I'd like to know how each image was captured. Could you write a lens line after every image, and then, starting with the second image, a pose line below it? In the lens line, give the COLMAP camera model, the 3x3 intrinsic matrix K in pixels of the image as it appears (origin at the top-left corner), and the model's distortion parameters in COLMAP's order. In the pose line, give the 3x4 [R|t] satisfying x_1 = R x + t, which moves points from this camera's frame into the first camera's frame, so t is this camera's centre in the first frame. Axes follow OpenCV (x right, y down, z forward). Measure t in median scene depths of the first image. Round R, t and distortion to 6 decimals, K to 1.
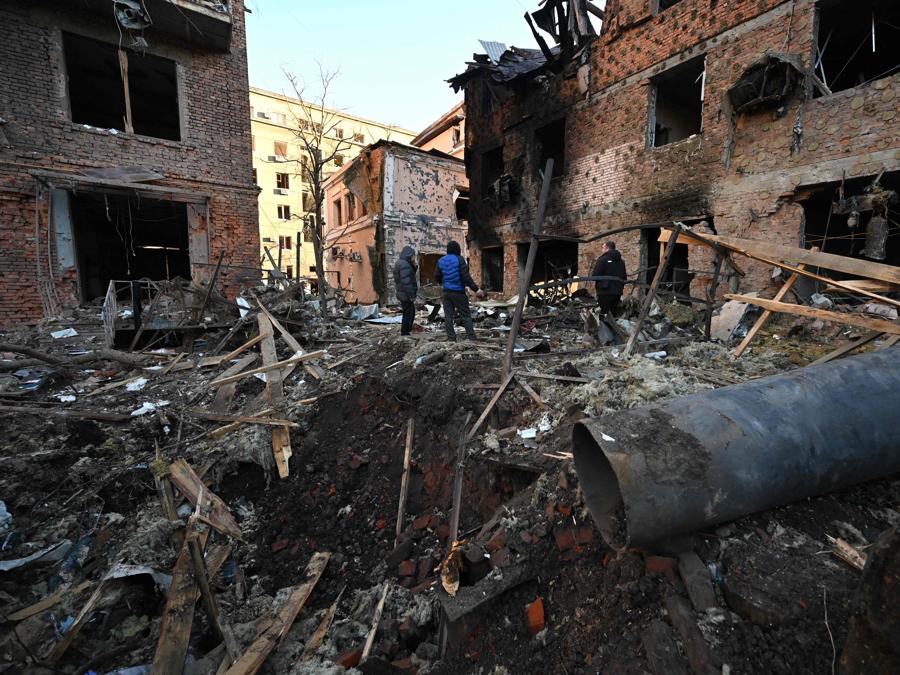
lens RADIAL K [[404.4, 0, 450.0], [0, 404.4, 337.5], [0, 0, 1]] dist [-0.003459, 0.000162]
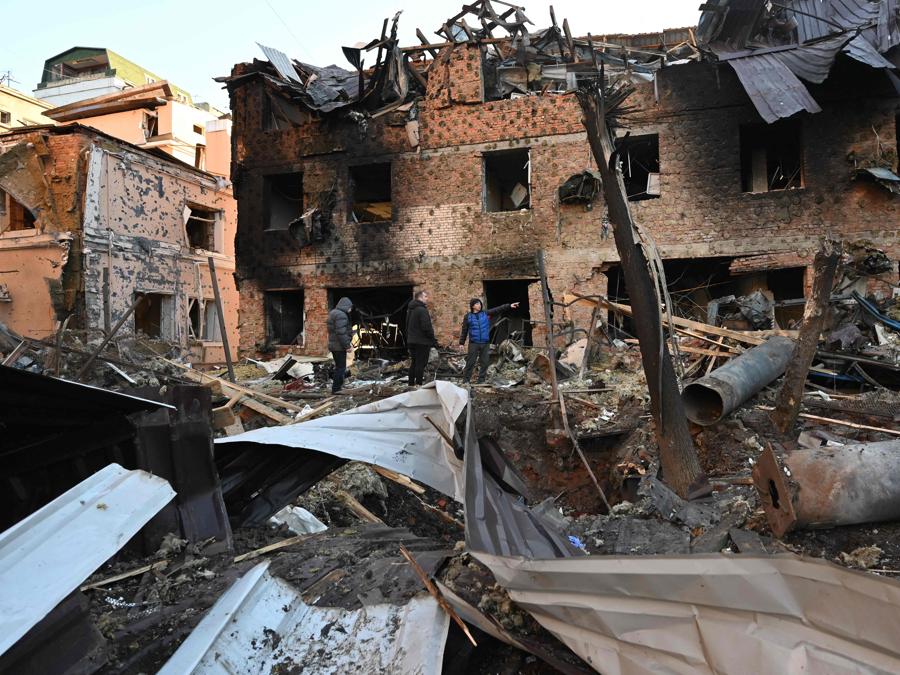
lens RADIAL K [[586.3, 0, 450.0], [0, 586.3, 337.5], [0, 0, 1]] dist [0.001560, 0.001538]
pose [[0.819898, -0.013265, 0.572355, -0.414627], [0.085557, 0.991344, -0.099585, 0.019474], [-0.566080, 0.130619, 0.813936, -0.169013]]
